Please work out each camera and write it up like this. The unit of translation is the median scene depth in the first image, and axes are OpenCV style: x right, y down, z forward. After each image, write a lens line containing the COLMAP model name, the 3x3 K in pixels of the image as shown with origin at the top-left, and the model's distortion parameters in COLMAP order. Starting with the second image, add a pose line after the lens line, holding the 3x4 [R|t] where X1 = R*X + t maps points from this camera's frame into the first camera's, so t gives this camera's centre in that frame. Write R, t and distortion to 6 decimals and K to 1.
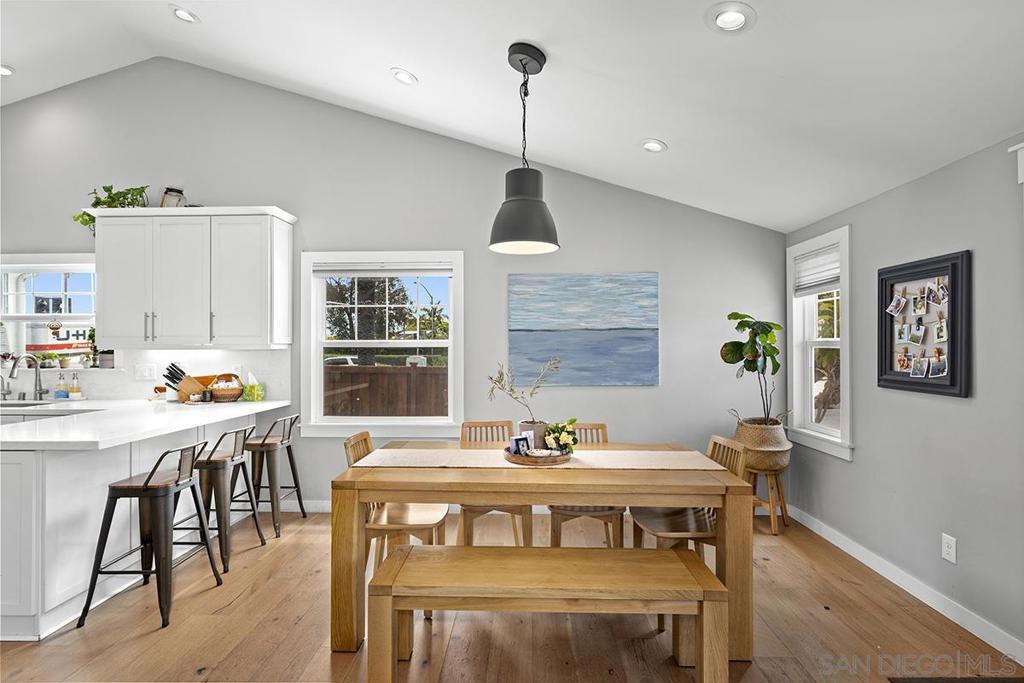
lens RADIAL K [[495.0, 0, 512.0], [0, 495.0, 341.5], [0, 0, 1]] dist [-0.000304, -0.000437]
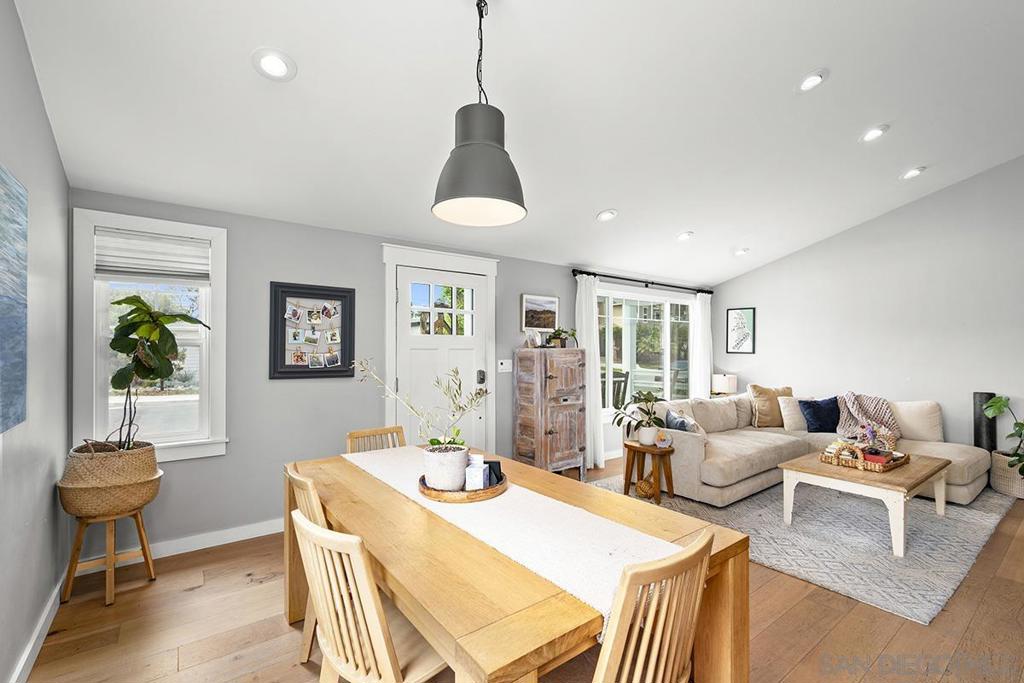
lens RADIAL K [[446.7, 0, 512.3], [0, 446.7, 349.0], [0, 0, 1]] dist [-0.000983, -0.000009]
pose [[-0.628244, -0.000011, 0.778016, -0.361904], [-0.011825, 0.999885, -0.009534, 0.016759], [-0.777926, -0.015190, -0.628172, 0.935792]]
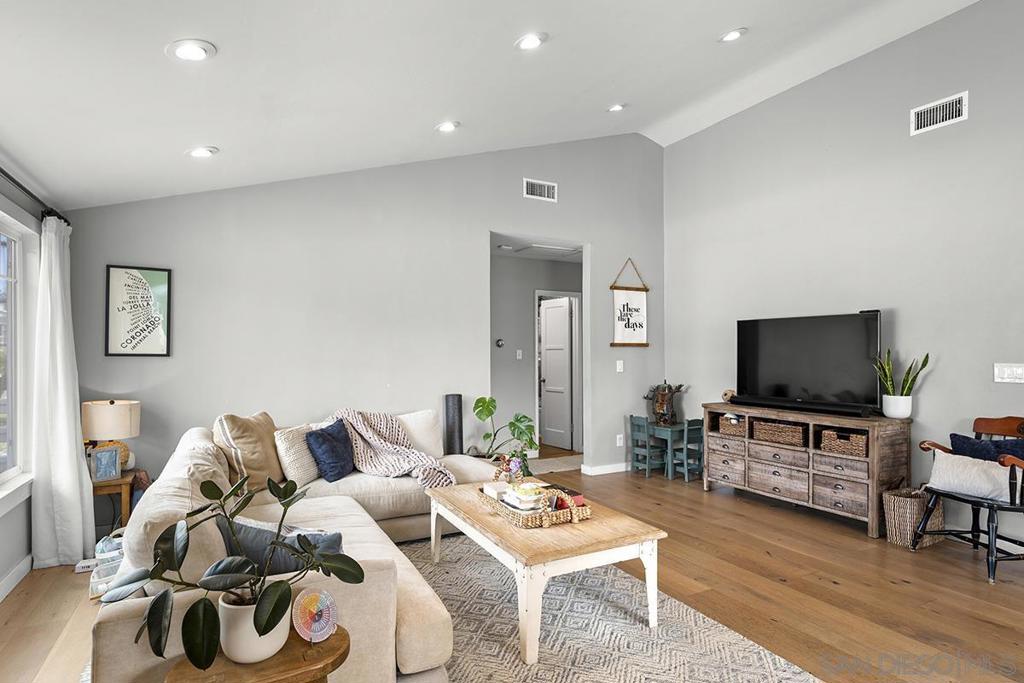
lens RADIAL K [[533.9, 0, 507.0], [0, 533.9, 349.5], [0, 0, 1]] dist [-0.000184, -0.000198]
pose [[-0.869073, -0.000708, -0.494684, 0.288146], [0.009178, 0.999804, -0.017556, 0.018773], [0.494599, -0.019798, -0.868896, 0.447904]]
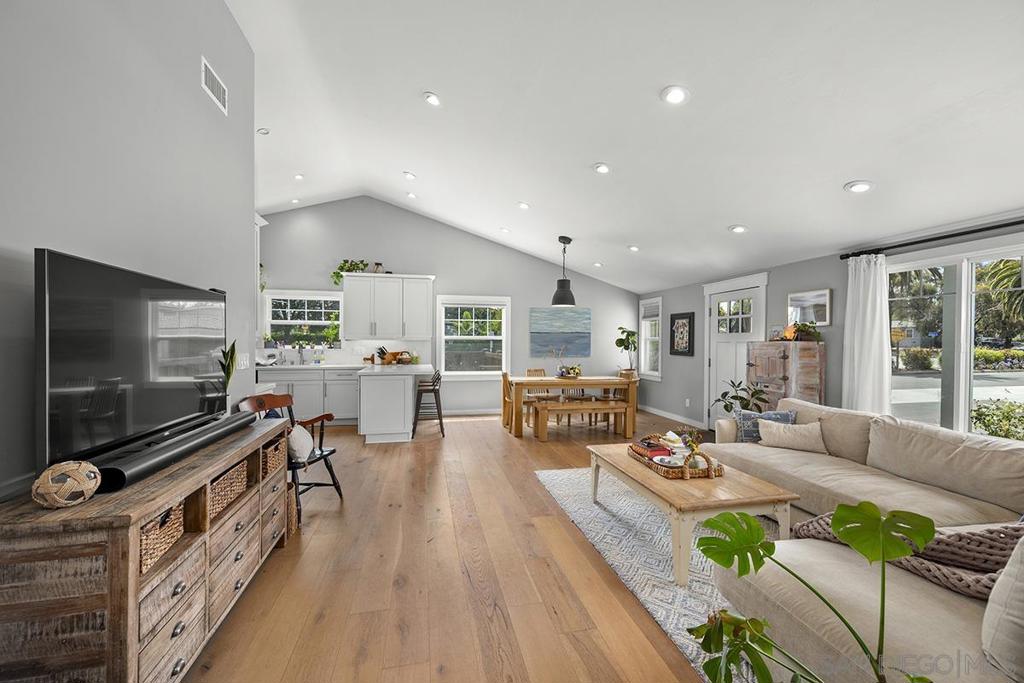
lens RADIAL K [[404.9, 0, 510.2], [0, 404.9, 343.5], [0, 0, 1]] dist [-0.000171, 0.000029]
pose [[0.969547, 0.005366, 0.244845, -0.577396], [-0.009938, 0.999798, 0.017443, -0.004207], [-0.244702, -0.019345, 0.969405, -0.825401]]
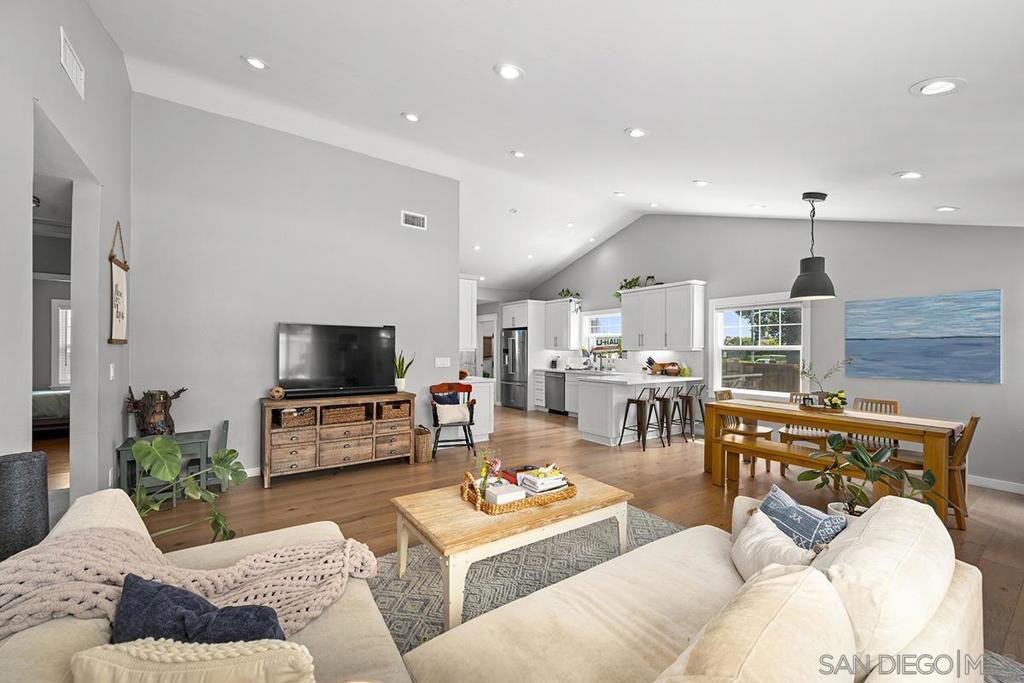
lens RADIAL K [[405.6, 0, 511.3], [0, 405.6, 348.9], [0, 0, 1]] dist [0.000052, -0.000090]
pose [[0.596925, 0.005341, -0.802280, 0.391548], [0.003076, 0.999955, 0.008946, -0.008454], [0.802291, -0.007808, 0.596882, -0.567200]]
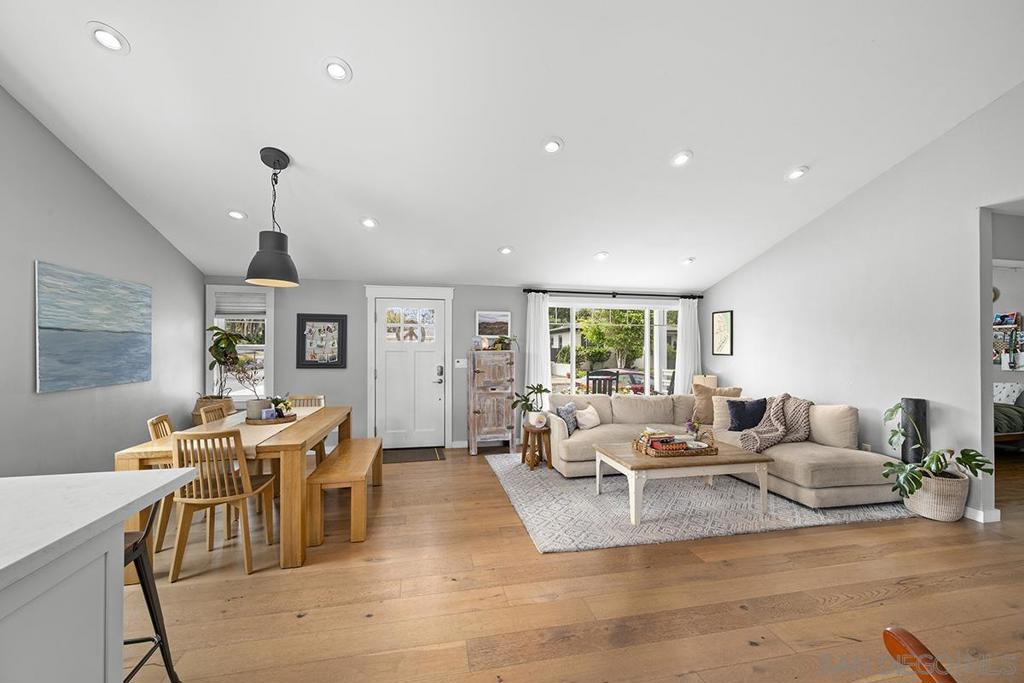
lens RADIAL K [[405.6, 0, 511.3], [0, 405.6, 348.9], [0, 0, 1]] dist [0.000052, -0.000090]
pose [[-0.242735, 0.007230, 0.970066, -0.913674], [-0.013150, 0.999856, -0.010743, 0.010943], [-0.970004, -0.015364, -0.242605, 0.400312]]
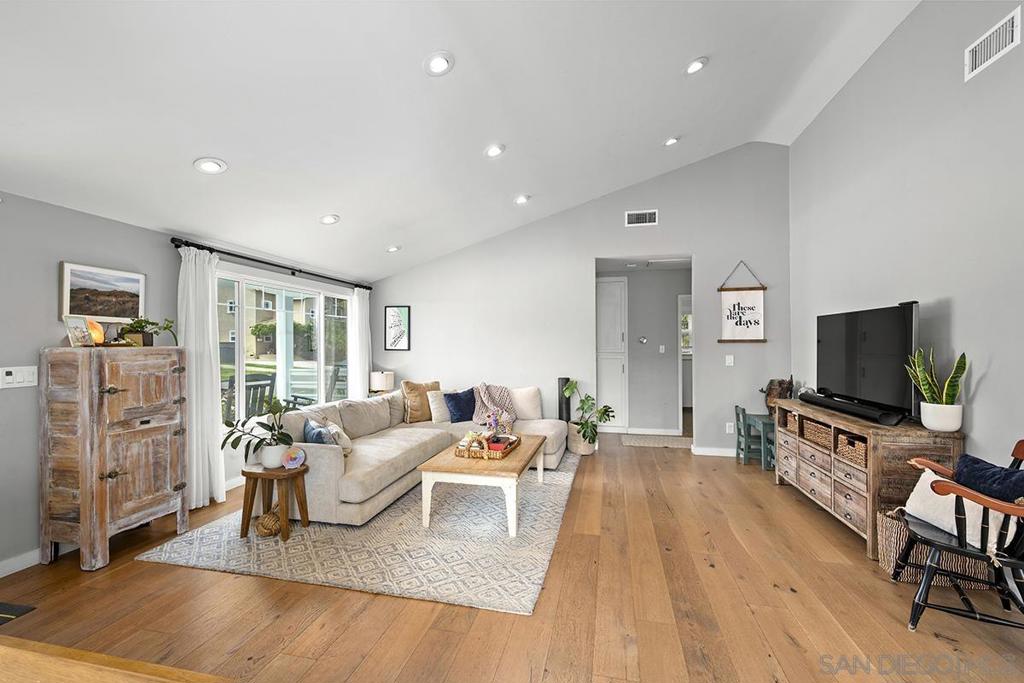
lens RADIAL K [[423.6, 0, 510.5], [0, 423.6, 344.4], [0, 0, 1]] dist [-0.000773, 0.000024]
pose [[-0.980719, 0.005406, 0.195349, -0.336016], [0.002375, 0.999873, -0.015747, 0.011395], [-0.195409, -0.014979, -0.980607, 0.722010]]
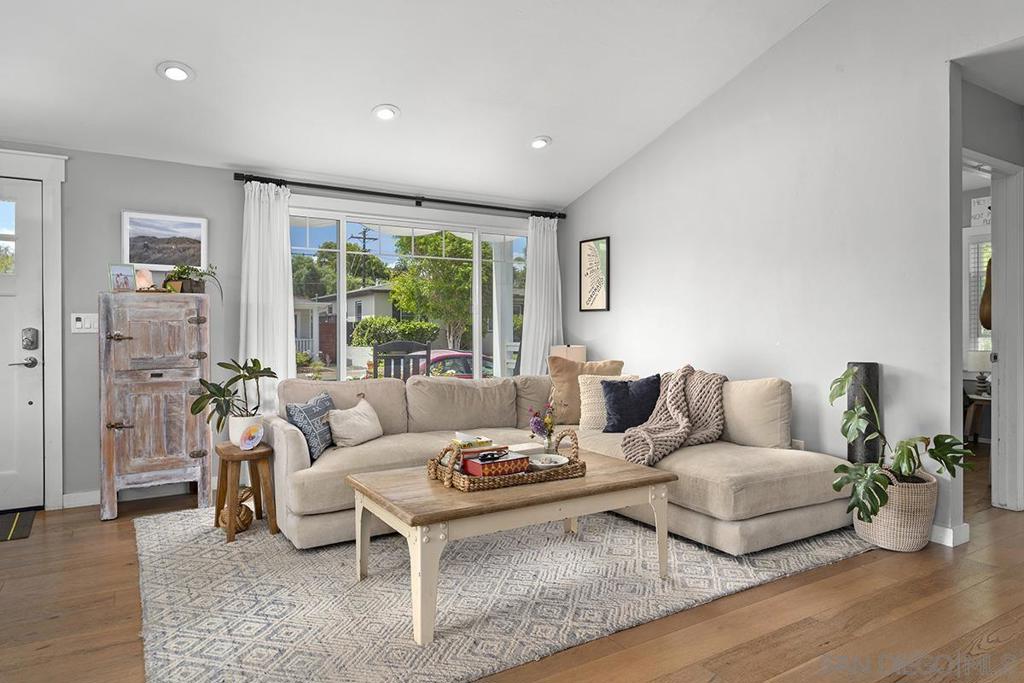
lens RADIAL K [[629.3, 0, 510.6], [0, 629.3, 332.9], [0, 0, 1]] dist [-0.002254, -0.000327]
pose [[-0.557280, 0.001771, 0.830323, -0.709792], [-0.006434, 0.999958, -0.006450, 0.068888], [-0.830300, -0.008937, -0.557245, 0.215755]]
